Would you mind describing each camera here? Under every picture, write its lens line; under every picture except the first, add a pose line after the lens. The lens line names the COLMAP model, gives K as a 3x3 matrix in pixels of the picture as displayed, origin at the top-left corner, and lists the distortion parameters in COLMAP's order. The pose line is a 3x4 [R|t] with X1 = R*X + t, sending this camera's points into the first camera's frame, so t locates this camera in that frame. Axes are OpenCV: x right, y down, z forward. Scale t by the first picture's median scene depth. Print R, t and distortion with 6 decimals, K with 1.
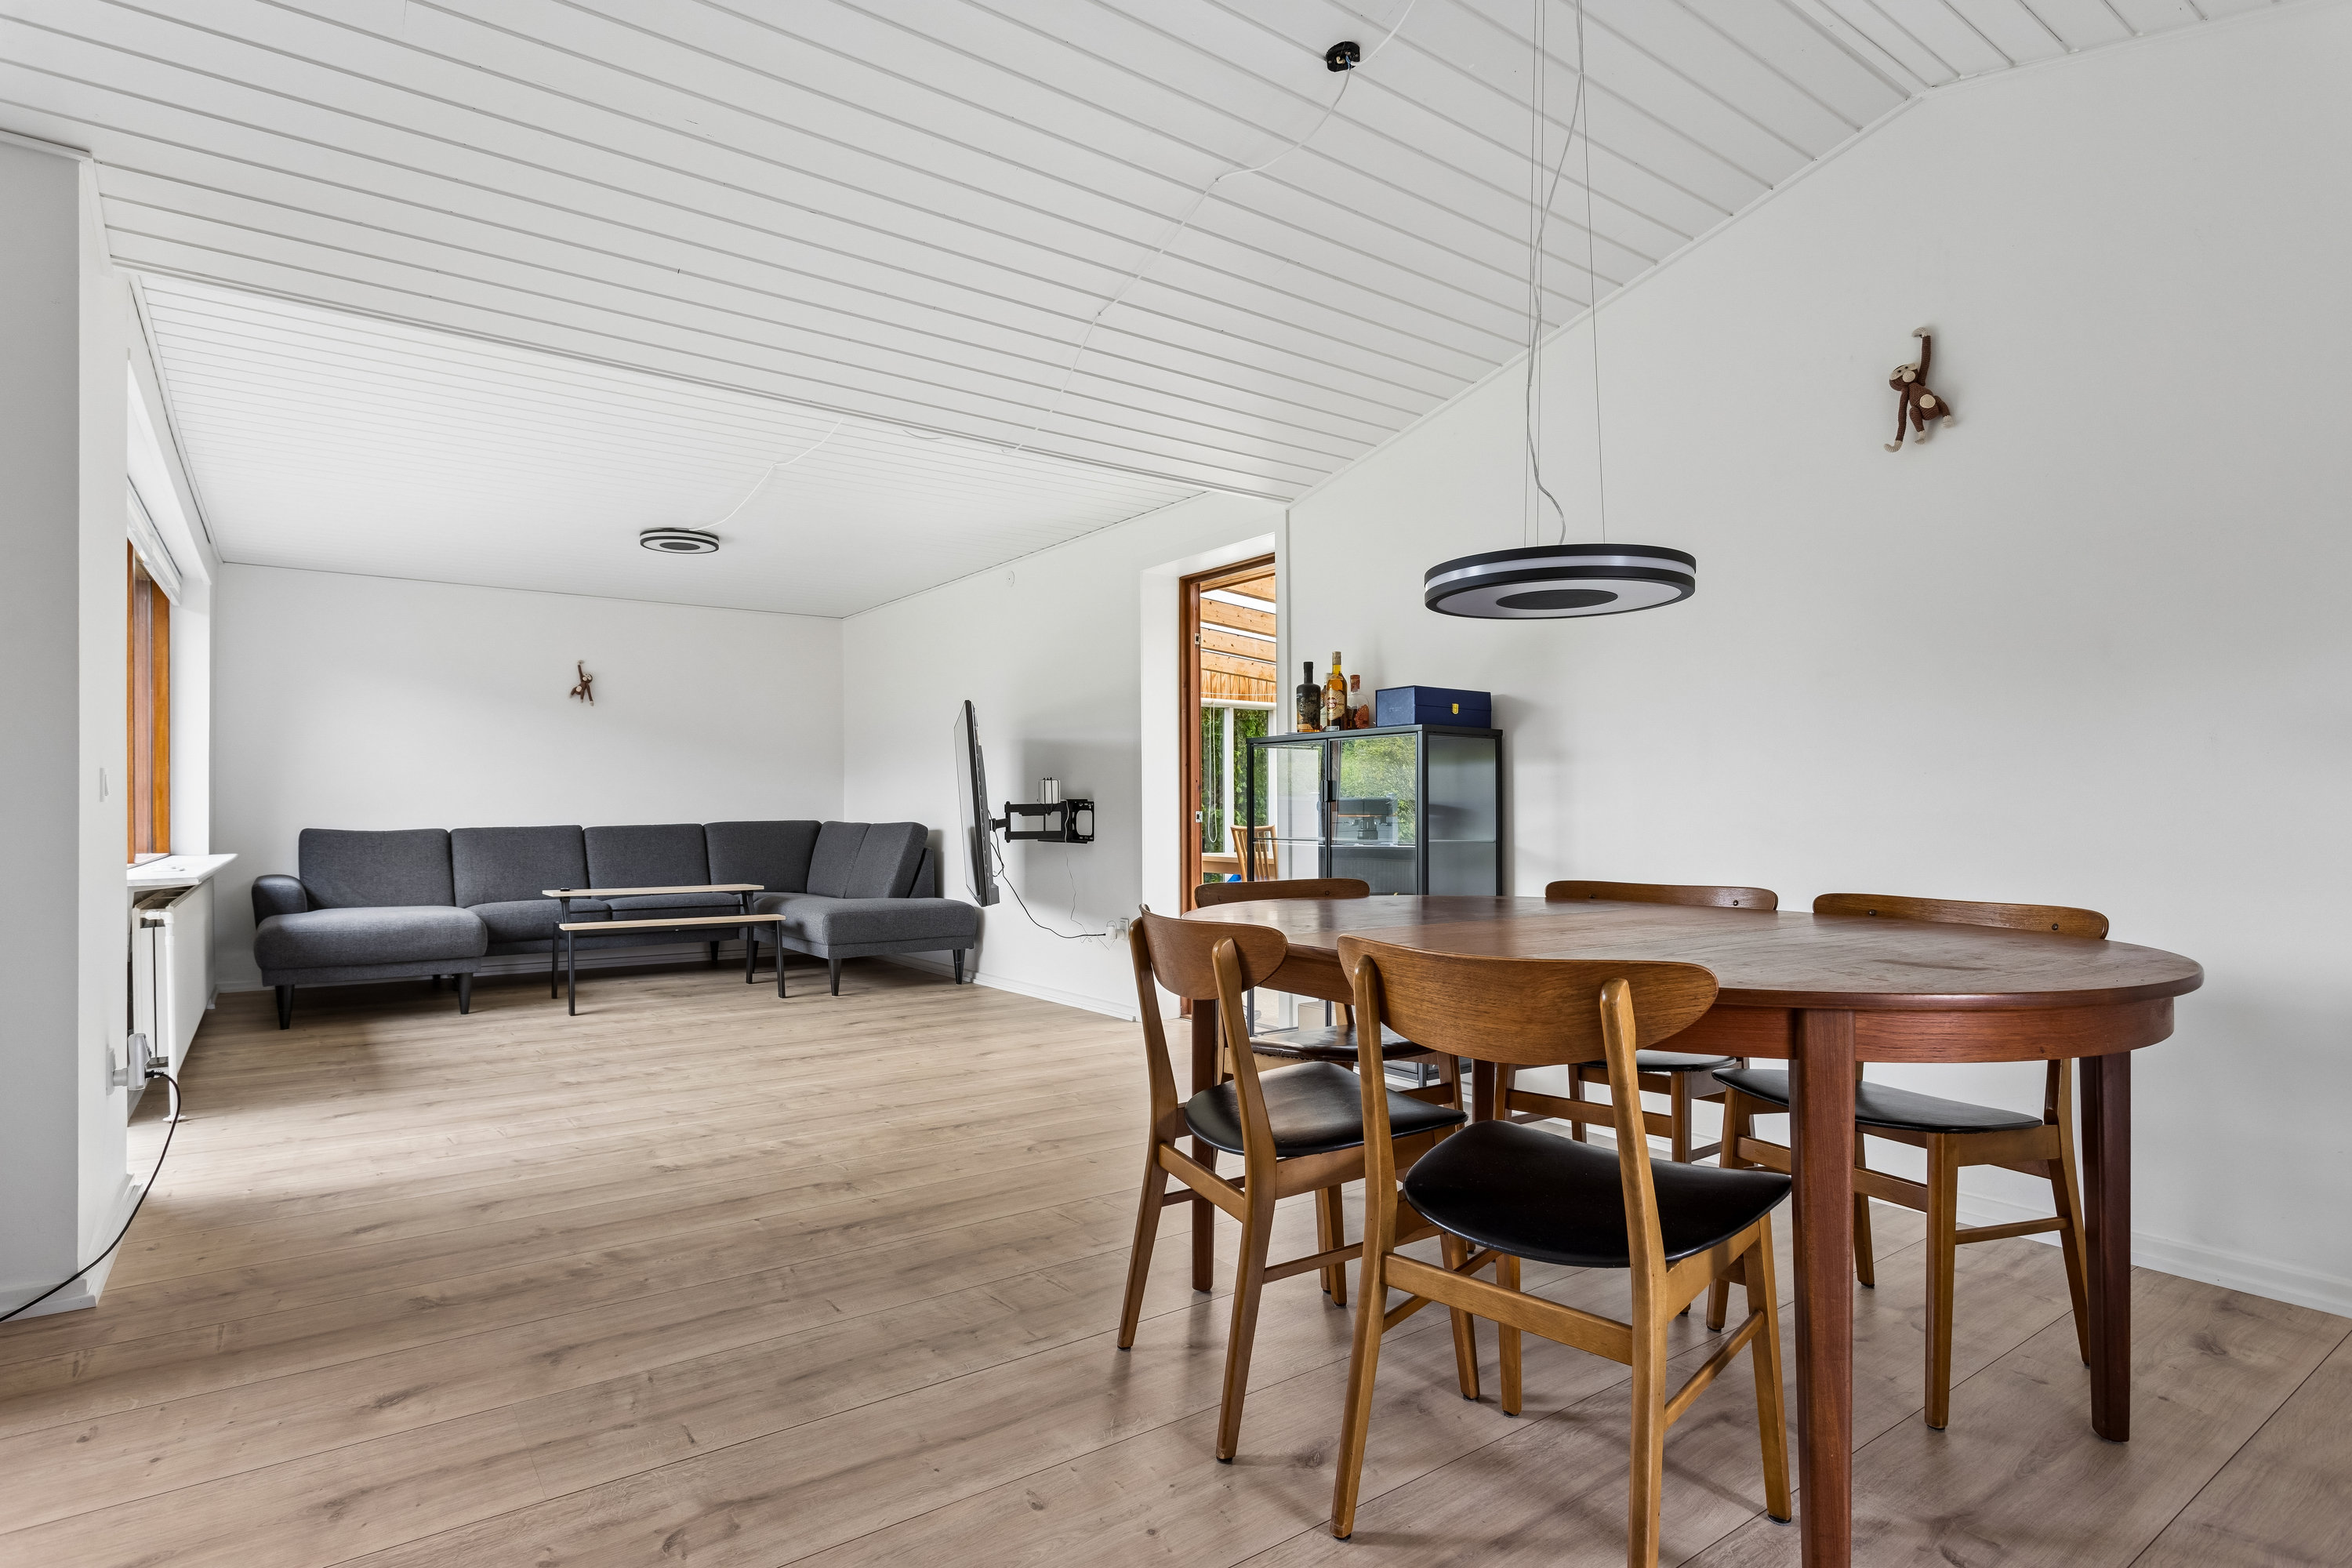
lens RADIAL K [[1208.8, 0, 1166.1], [0, 1208.8, 808.3], [0, 0, 1]] dist [0.000632, 0.001473]
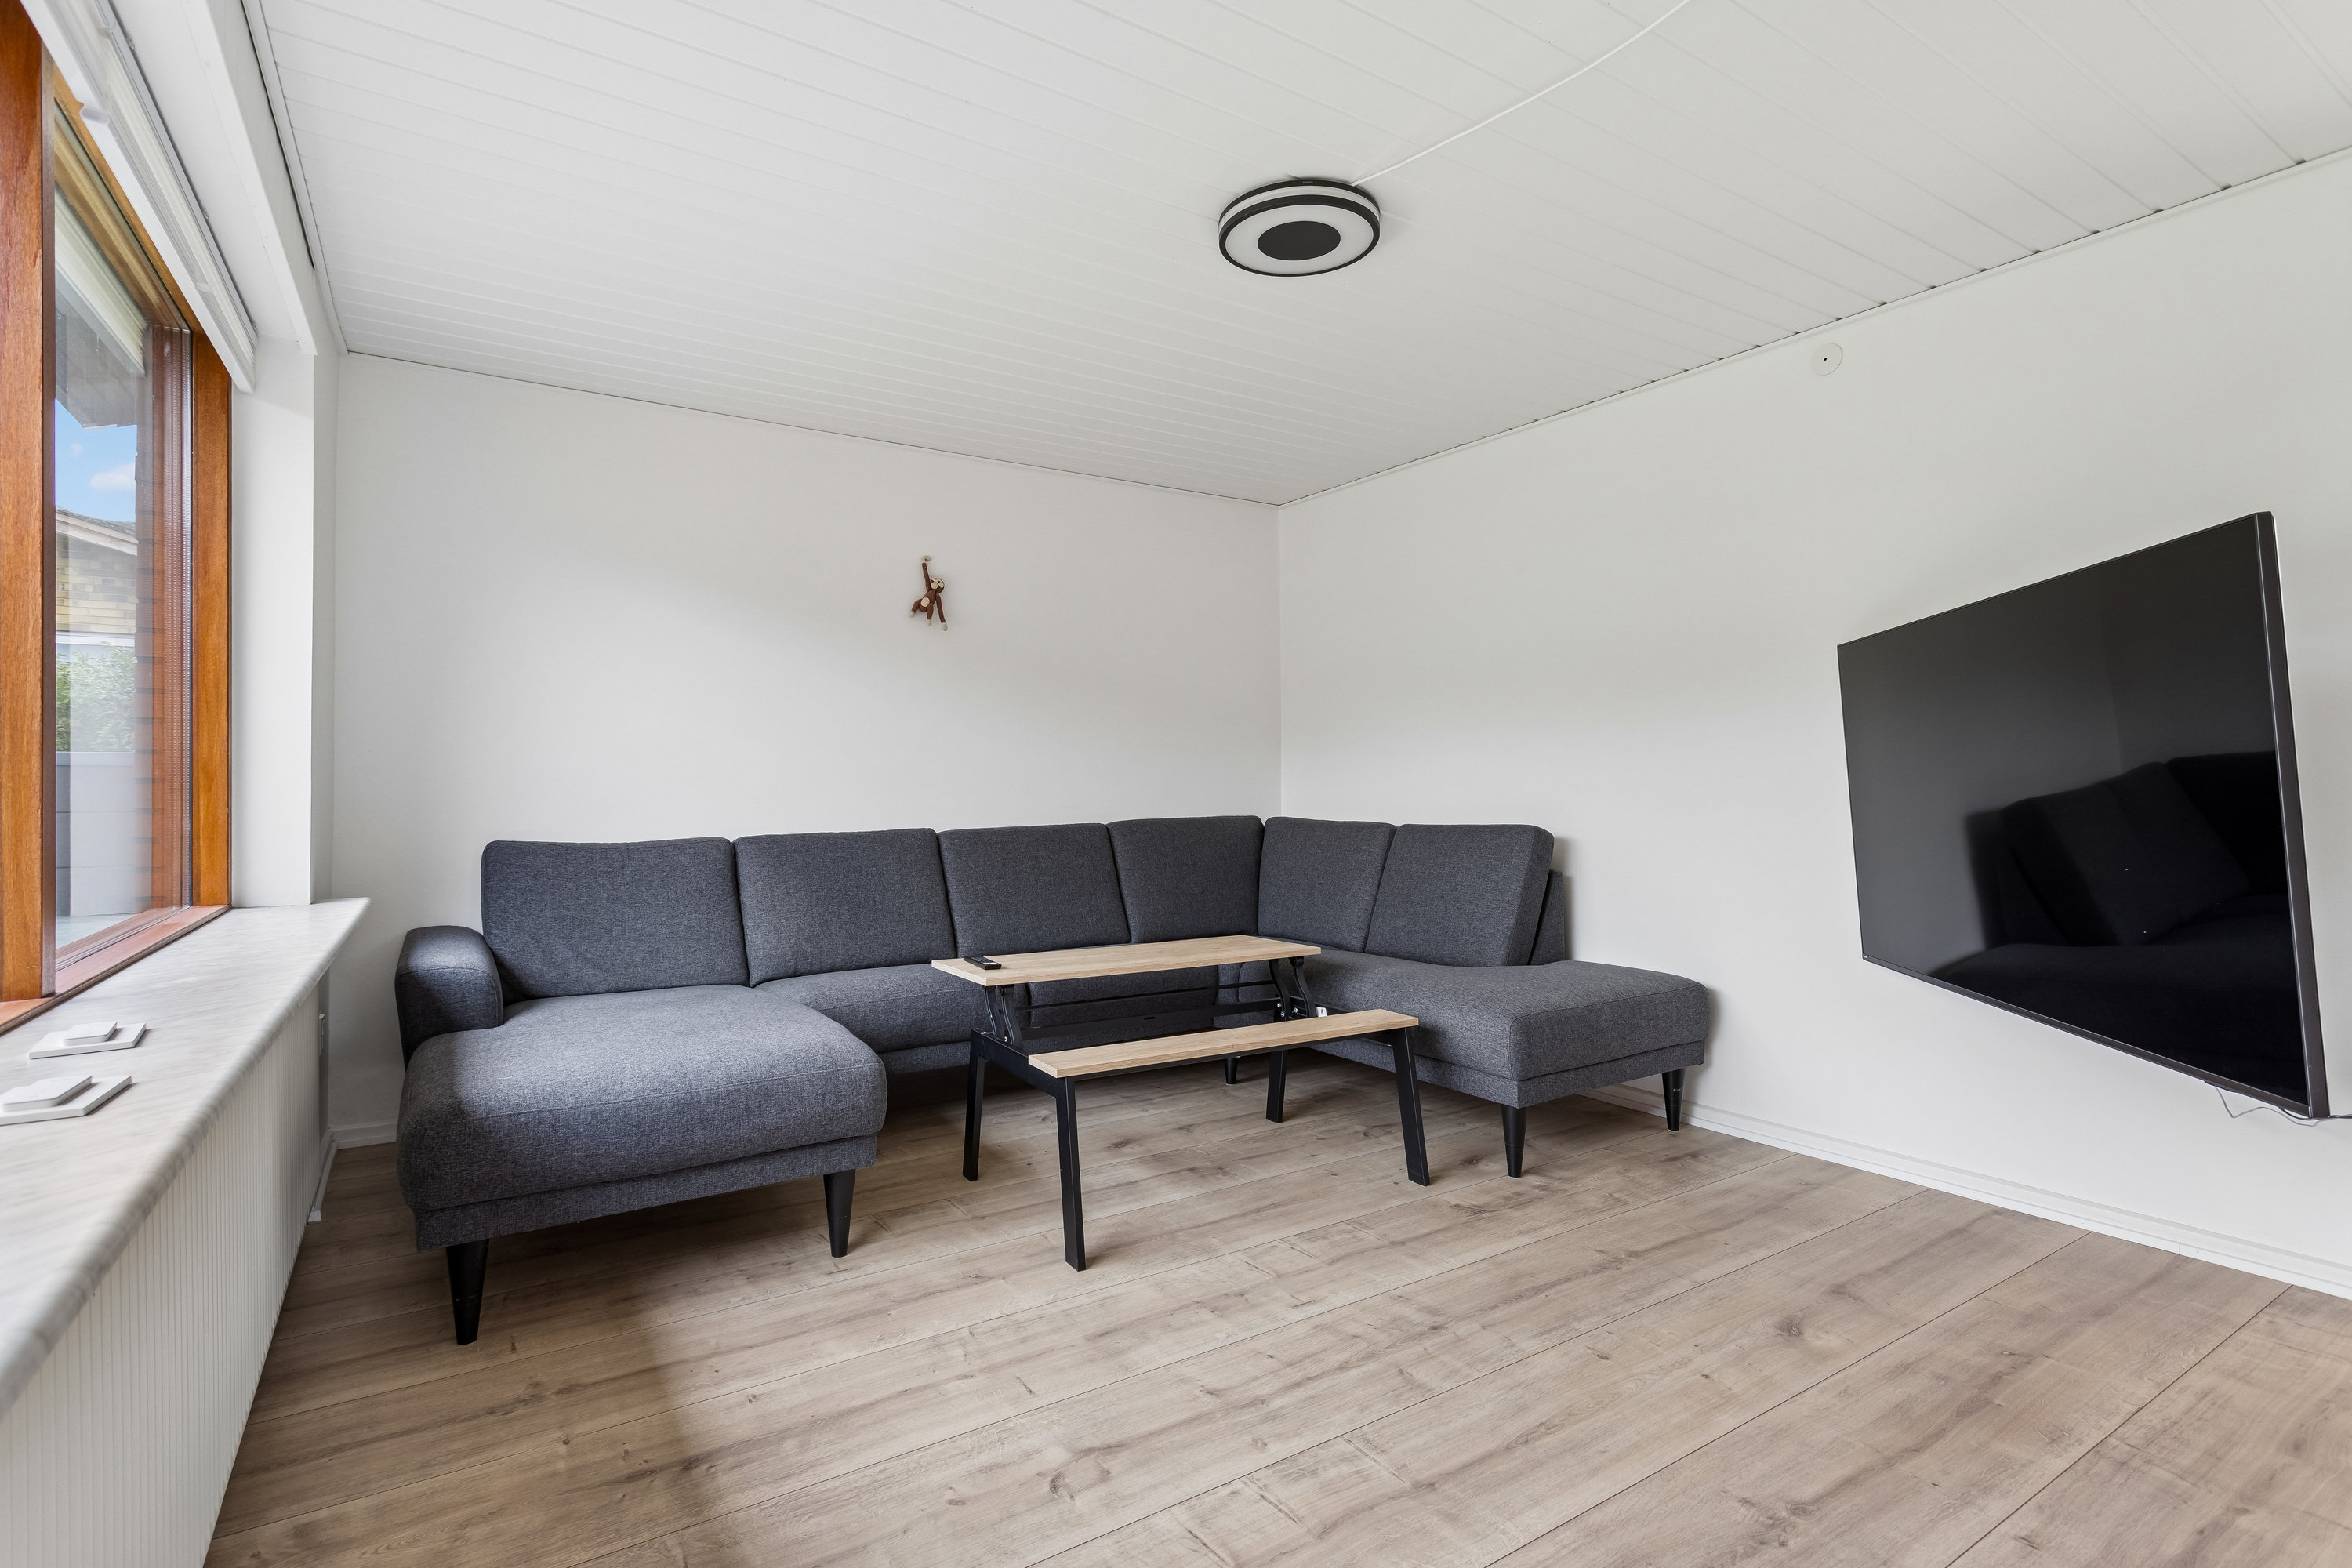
lens RADIAL K [[1123.1, 0, 1174.6], [0, 1123.1, 785.0], [0, 0, 1]] dist [0.004062, 0.000333]
pose [[0.998713, 0.000042, -0.050712, -0.339680], [-0.000061, 1.000000, -0.000385, -0.007380], [0.050712, 0.000388, 0.998713, 0.456063]]
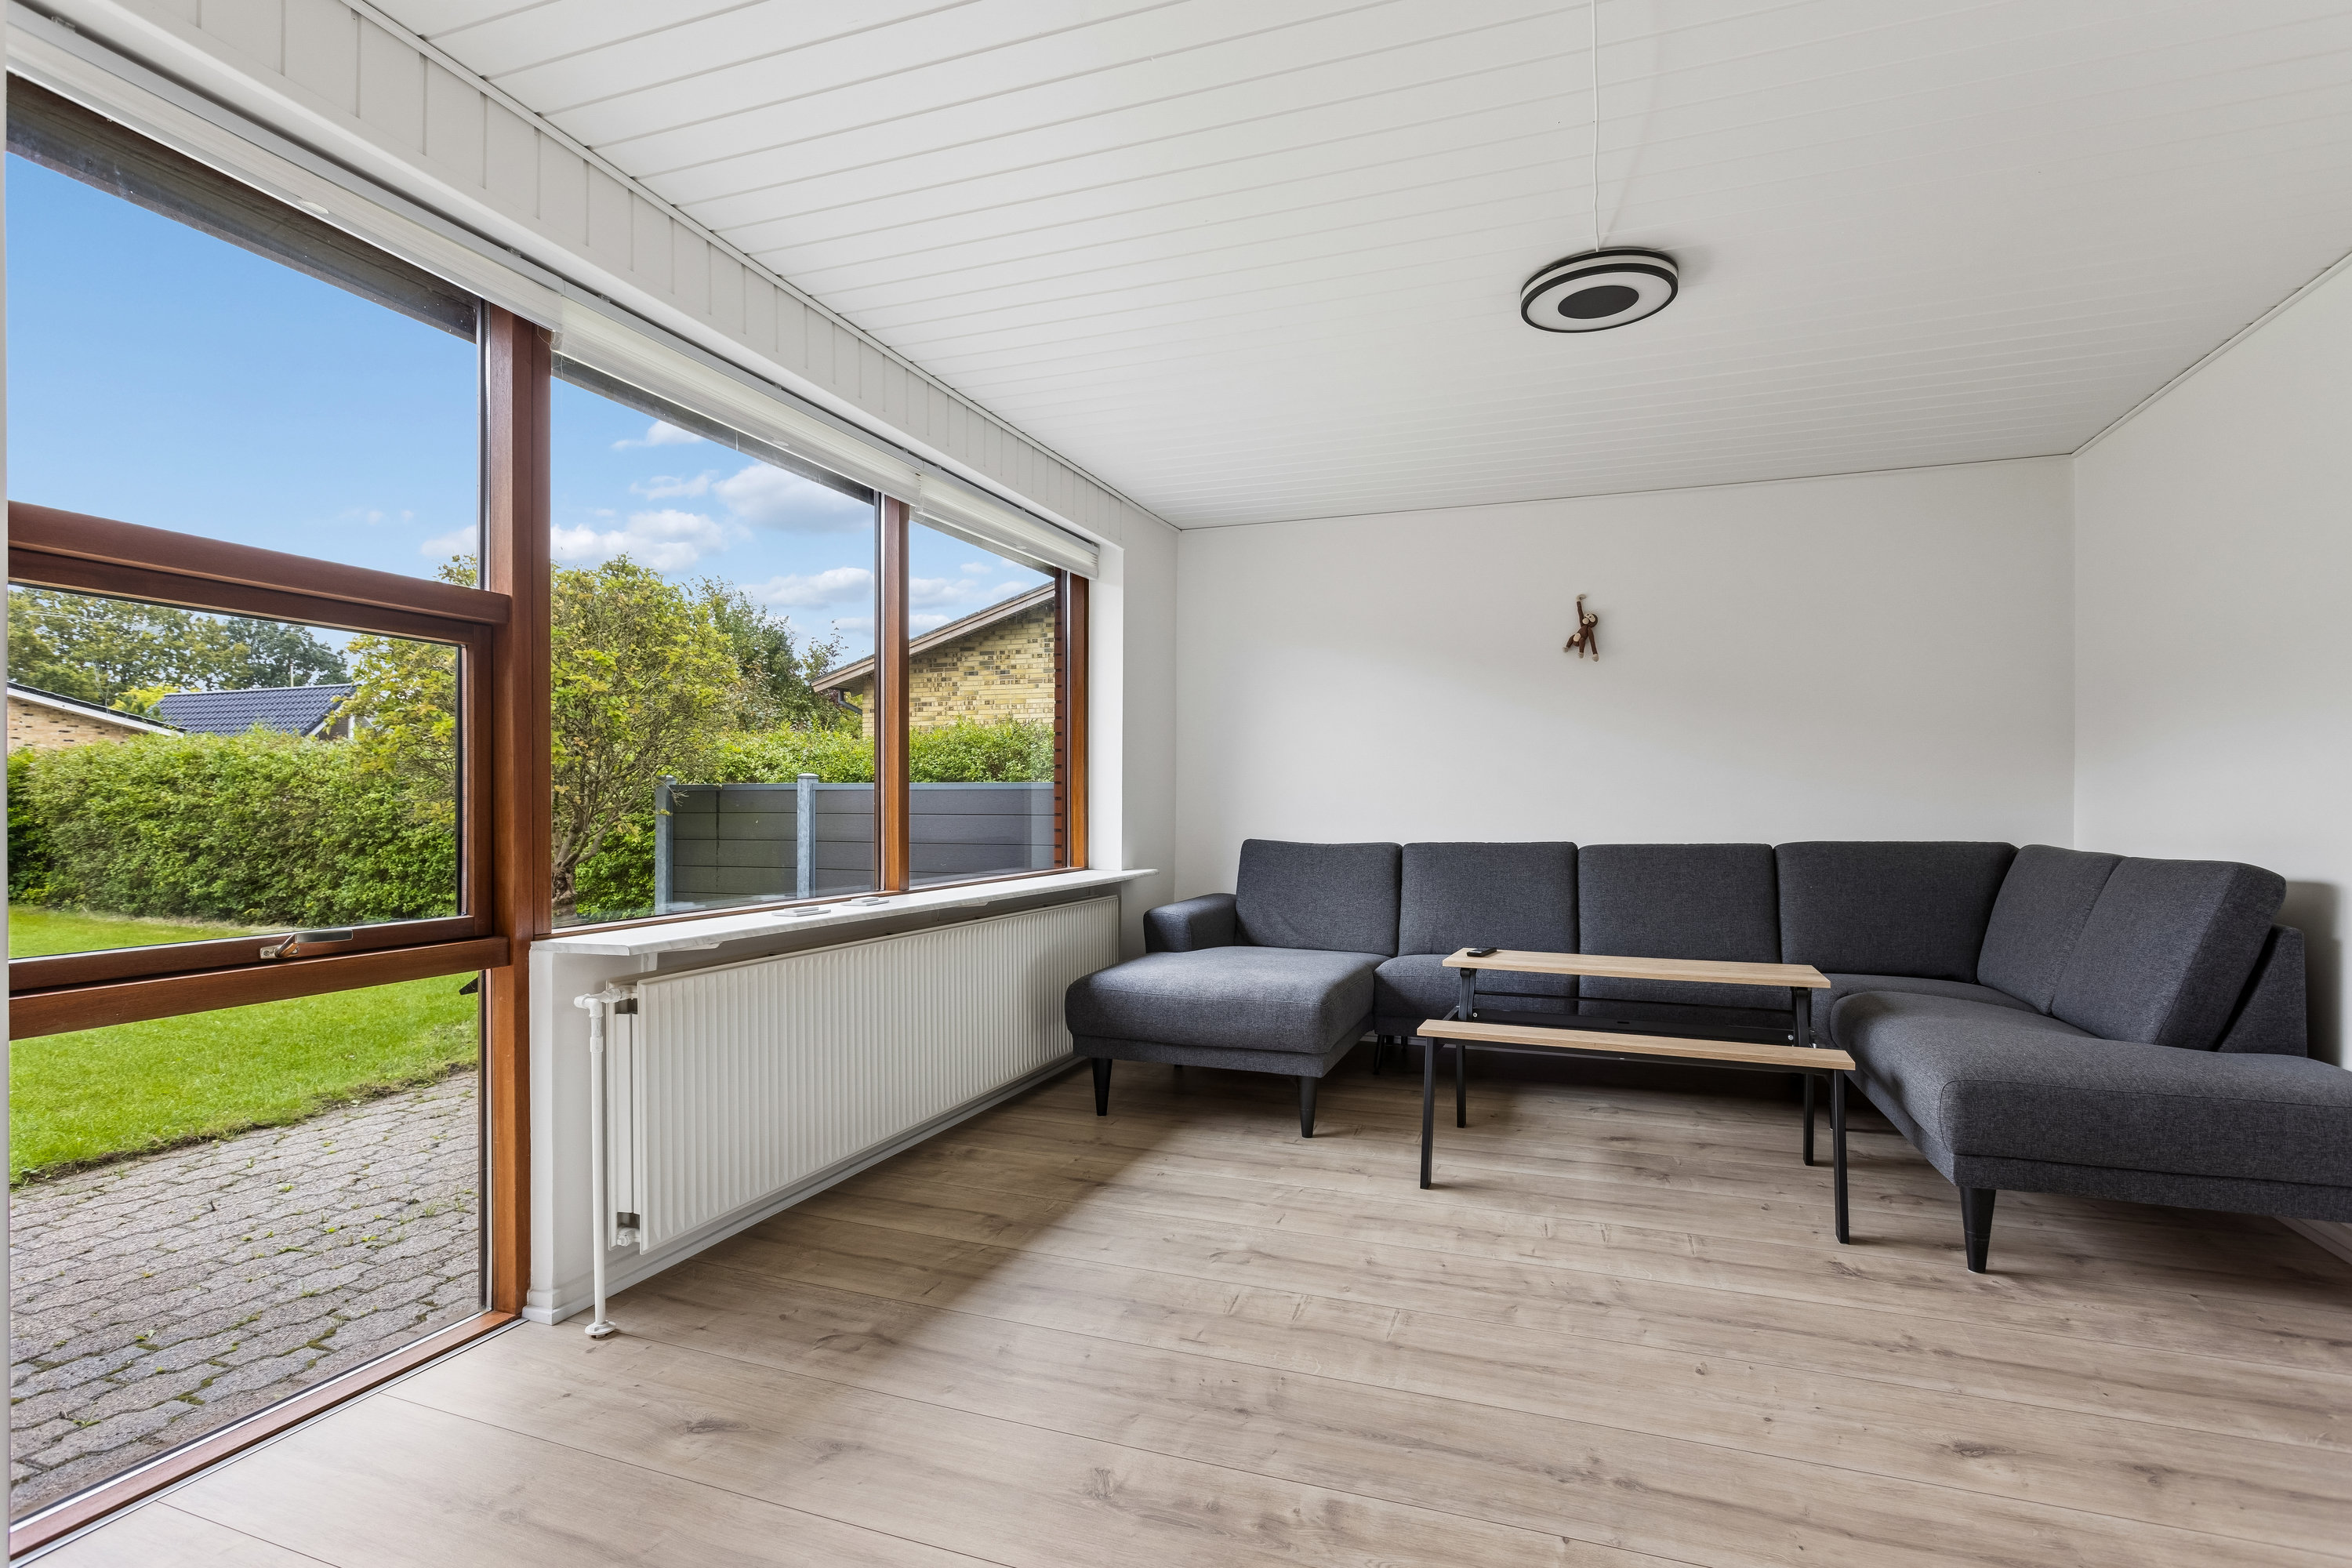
lens RADIAL K [[1155.6, 0, 1169.6], [0, 1155.6, 801.2], [0, 0, 1]] dist [-0.001381, 0.000928]
pose [[0.558132, 0.004565, -0.829740, -0.083090], [-0.002907, 0.999989, 0.003546, -0.010289], [0.829747, 0.000433, 0.558140, 0.466153]]
